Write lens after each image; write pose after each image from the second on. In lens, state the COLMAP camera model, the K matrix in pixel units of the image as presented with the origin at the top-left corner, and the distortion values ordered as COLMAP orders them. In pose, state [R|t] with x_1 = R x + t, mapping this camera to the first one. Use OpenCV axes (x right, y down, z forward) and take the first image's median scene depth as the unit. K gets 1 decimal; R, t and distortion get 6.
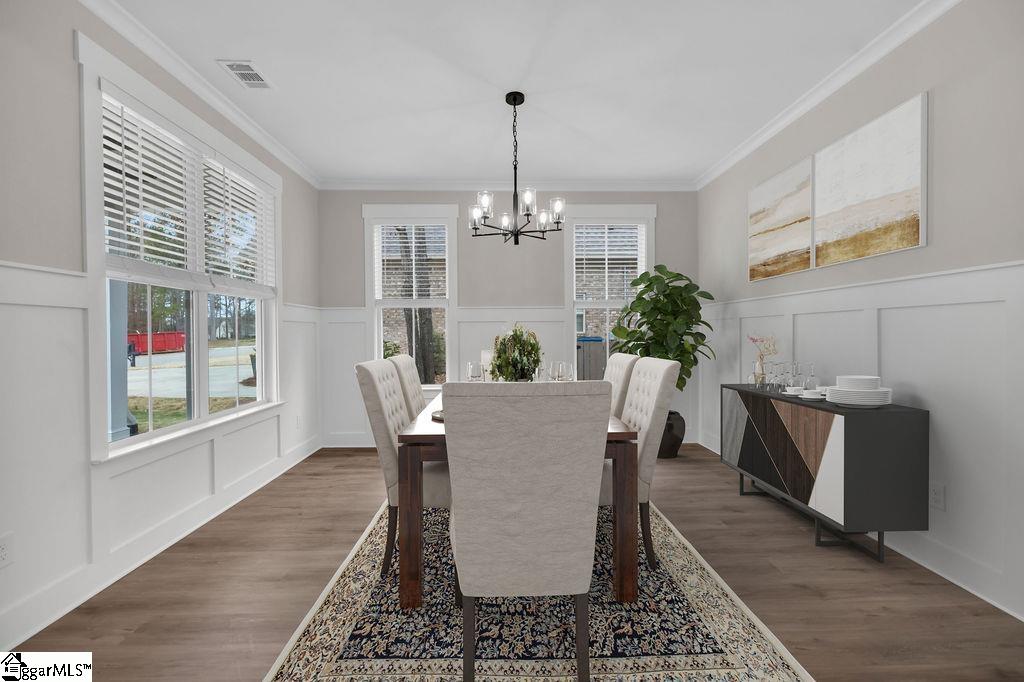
lens RADIAL K [[433.2, 0, 509.2], [0, 433.2, 335.0], [0, 0, 1]] dist [-0.000468, -0.000107]
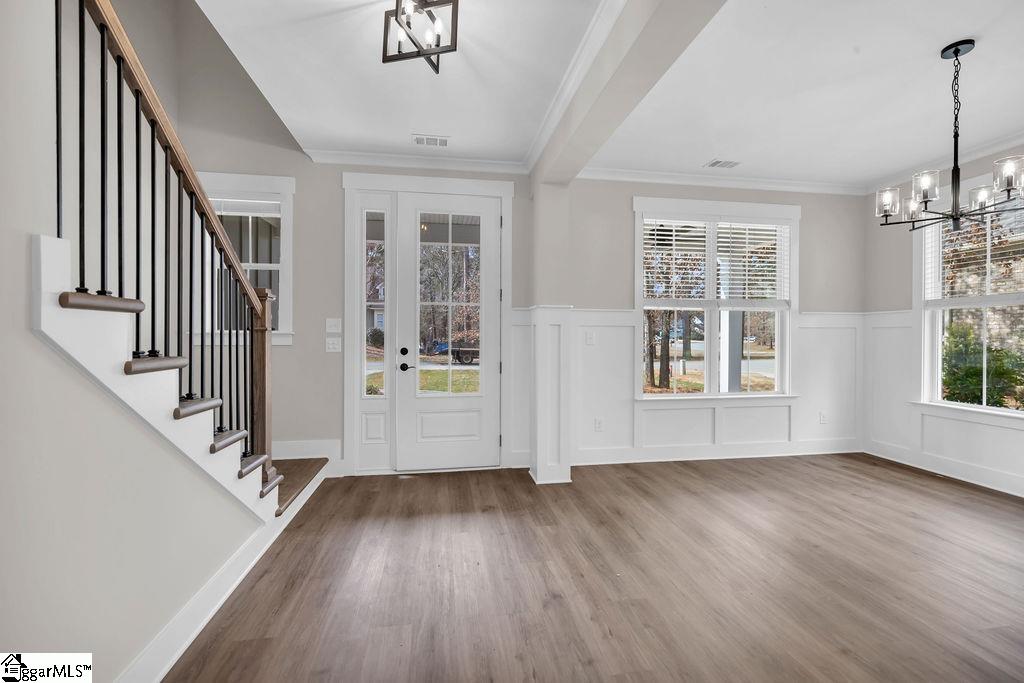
lens RADIAL K [[433.2, 0, 509.2], [0, 433.2, 335.5], [0, 0, 1]] dist [-0.000468, -0.000107]
pose [[0.135270, 0.006491, -0.990788, 0.696263], [-0.007424, 0.999957, 0.005538, -0.015457], [0.990781, 0.006606, 0.135312, 0.077584]]
